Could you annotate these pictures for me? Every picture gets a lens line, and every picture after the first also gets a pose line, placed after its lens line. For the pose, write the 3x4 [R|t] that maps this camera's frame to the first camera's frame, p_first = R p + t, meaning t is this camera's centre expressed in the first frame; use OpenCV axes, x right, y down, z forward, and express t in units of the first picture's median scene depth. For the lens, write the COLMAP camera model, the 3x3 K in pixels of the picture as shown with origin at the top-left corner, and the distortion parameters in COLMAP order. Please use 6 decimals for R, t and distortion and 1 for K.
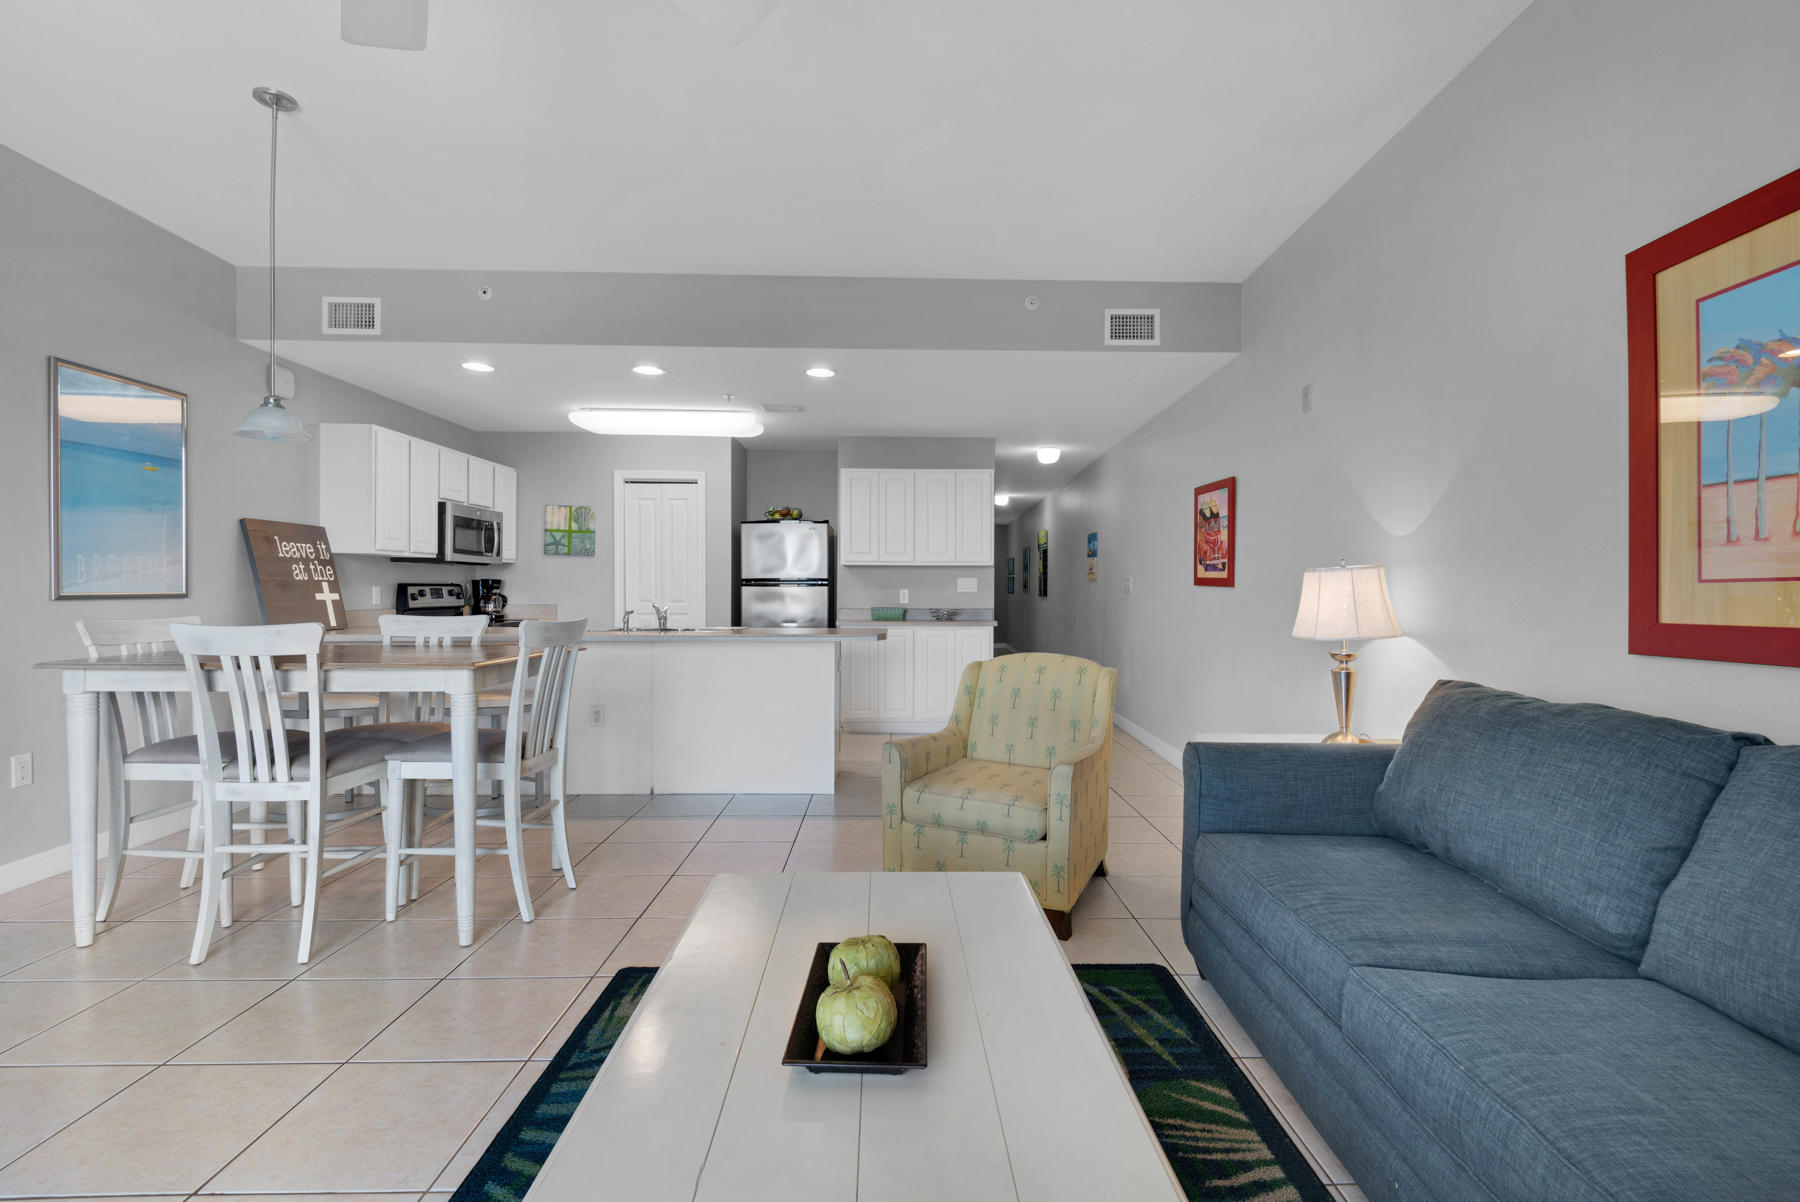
lens RADIAL K [[842.9, 0, 896.0], [0, 842.9, 582.5], [0, 0, 1]] dist [0.029260, 0.000200]
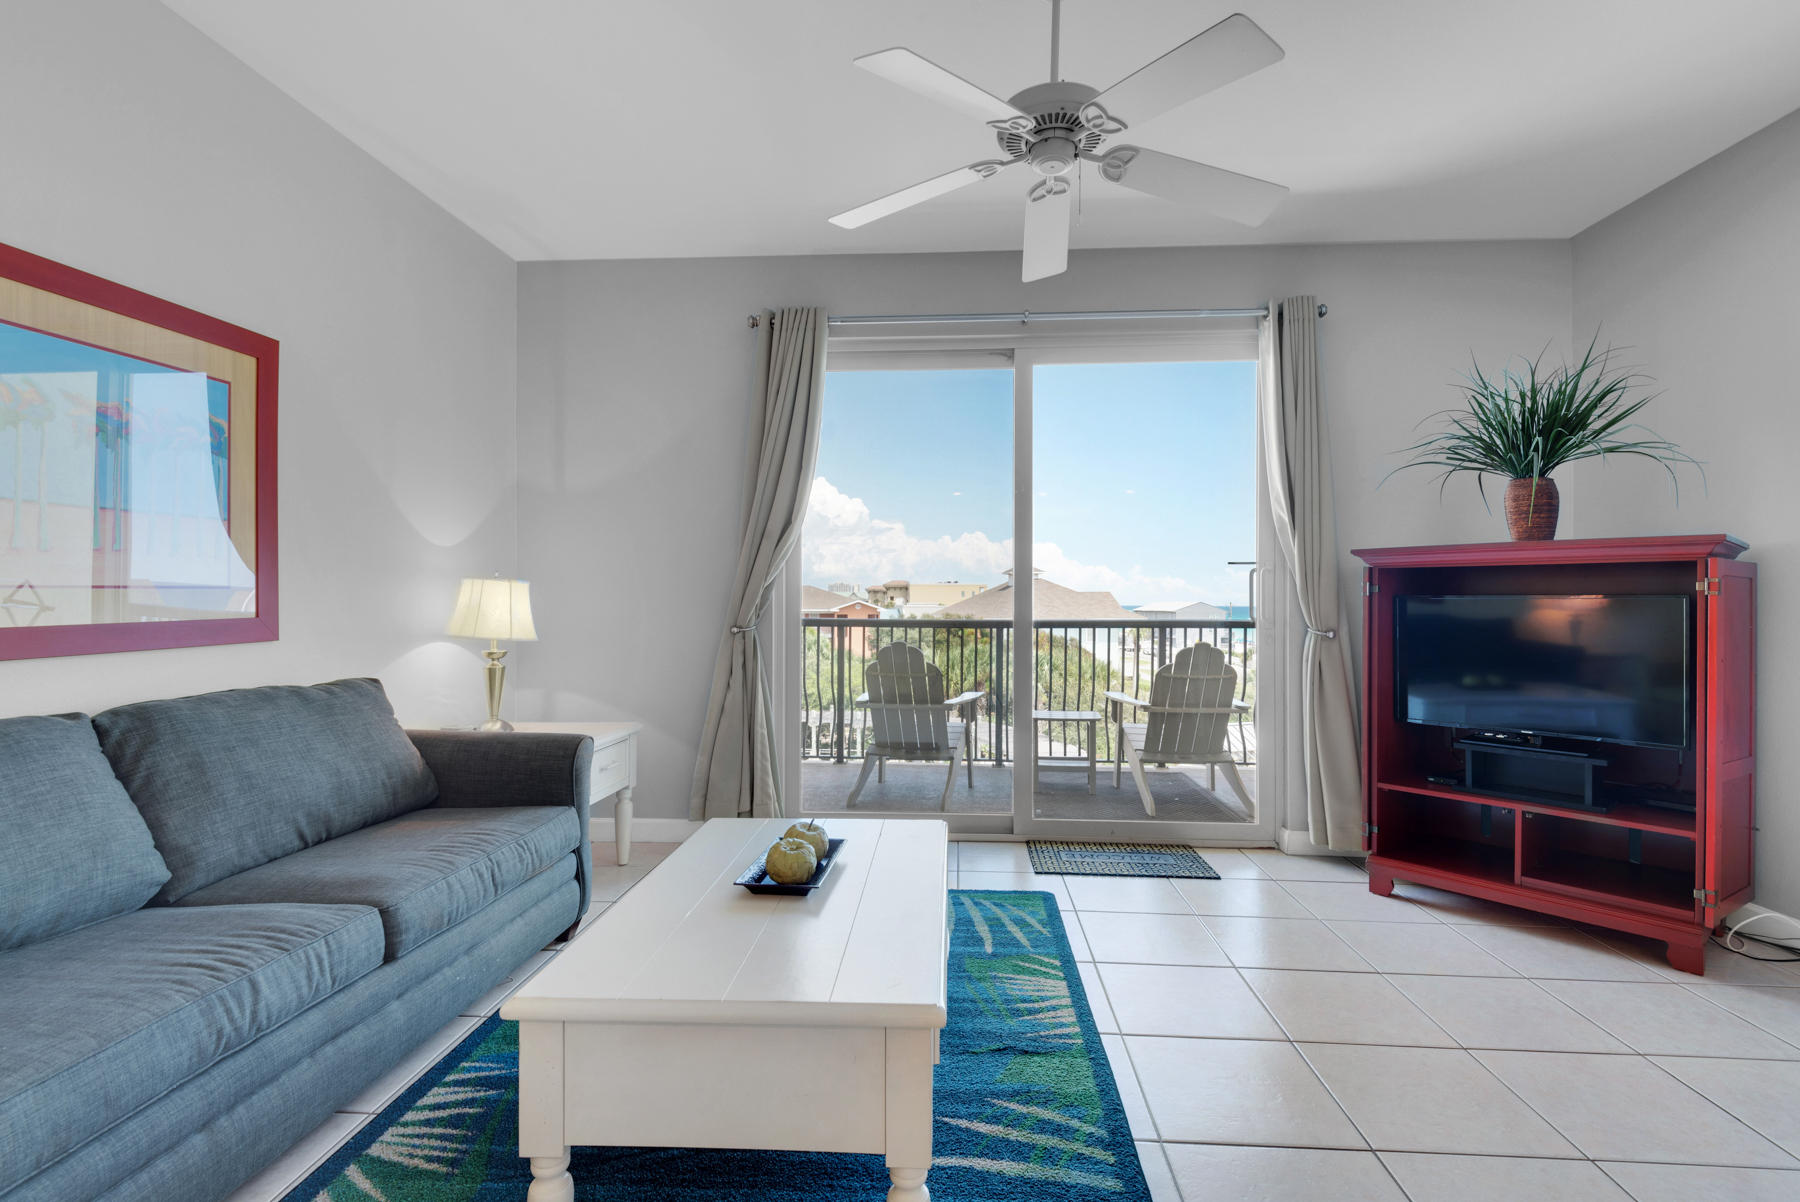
lens RADIAL K [[830.8, 0, 908.6], [0, 830.8, 606.2], [0, 0, 1]] dist [0.027522, -0.019560]
pose [[-0.997859, -0.007242, 0.065001, -0.095603], [-0.007380, 0.999971, -0.001880, 0.005533], [-0.064986, -0.002355, -0.997883, 0.712653]]
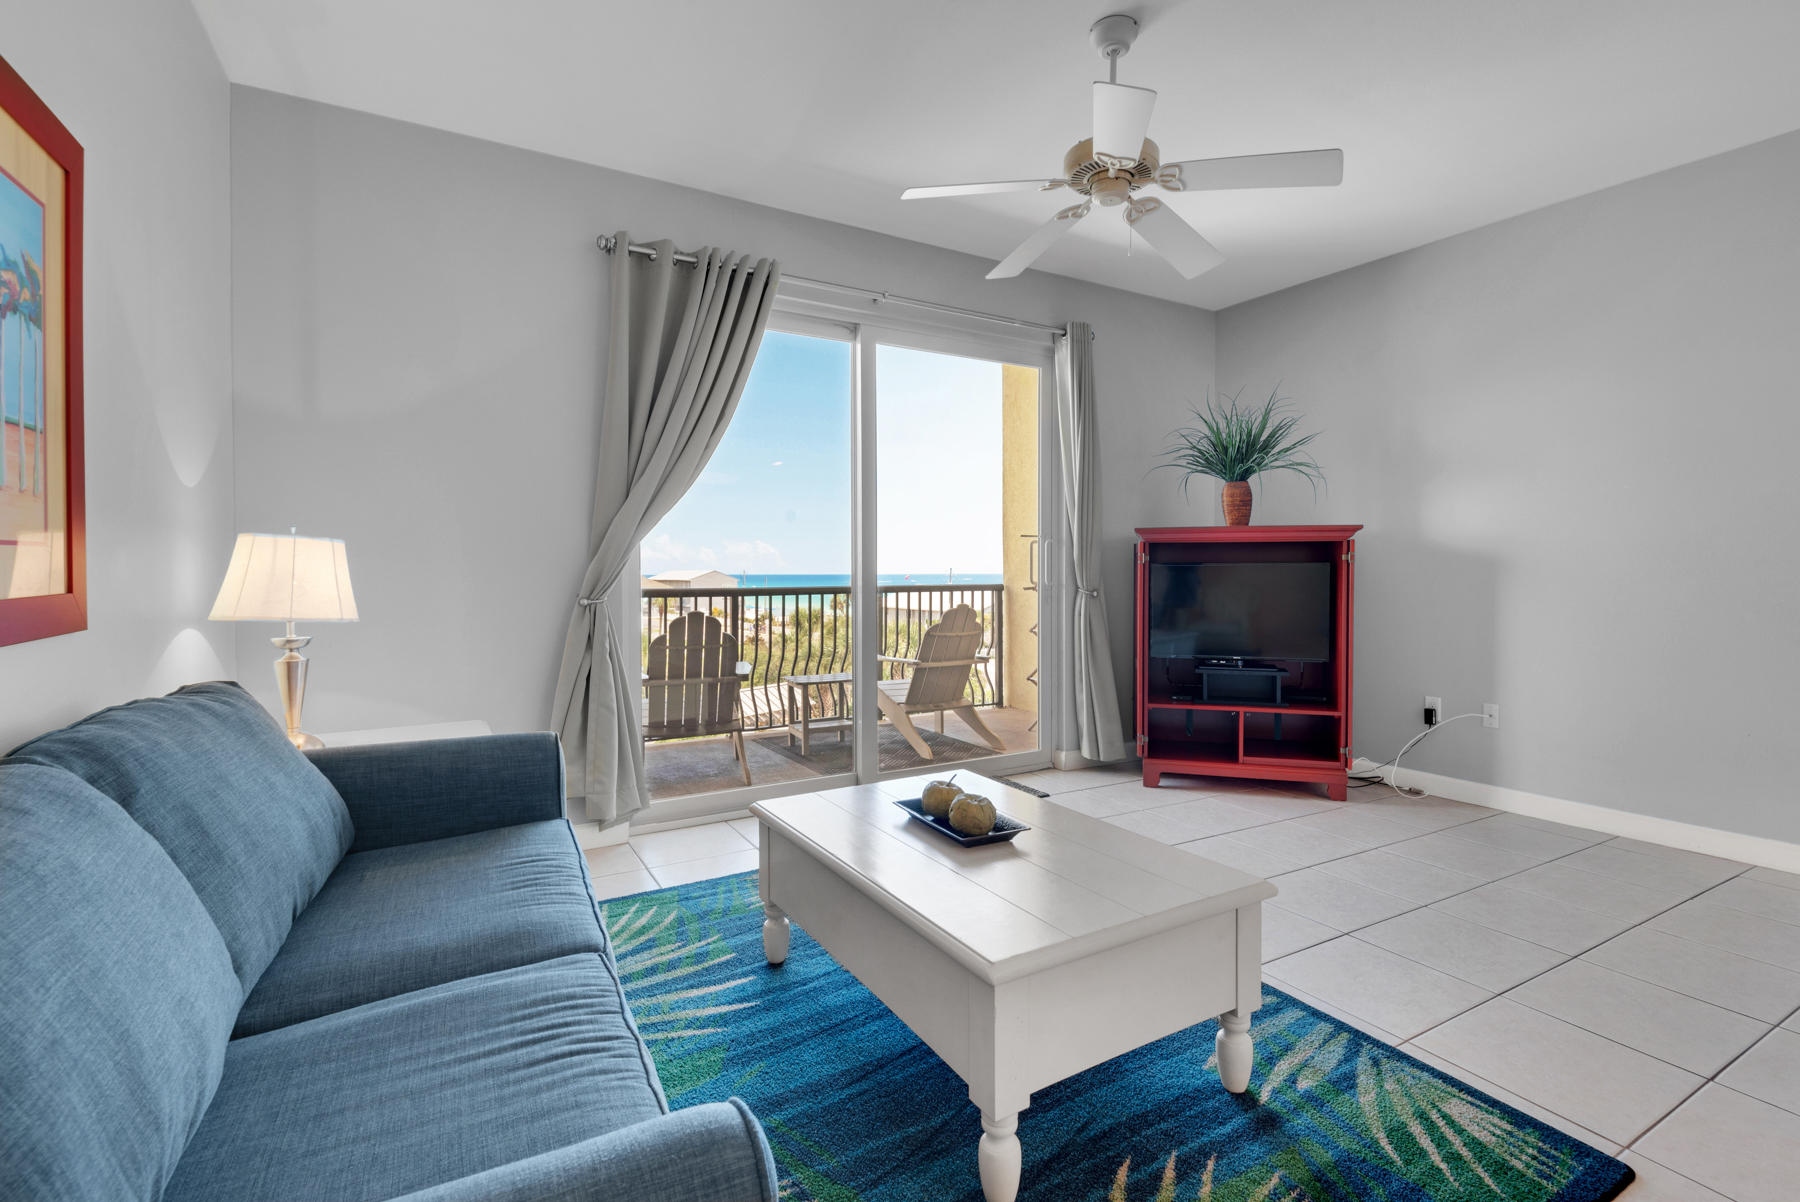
lens RADIAL K [[838.9, 0, 939.4], [0, 838.9, 584.8], [0, 0, 1]] dist [0.029341, -0.018320]
pose [[-0.857050, 0.004302, -0.515216, 0.228714], [0.000324, 0.999969, 0.007810, 0.009278], [0.515234, 0.006527, -0.857025, 0.669601]]
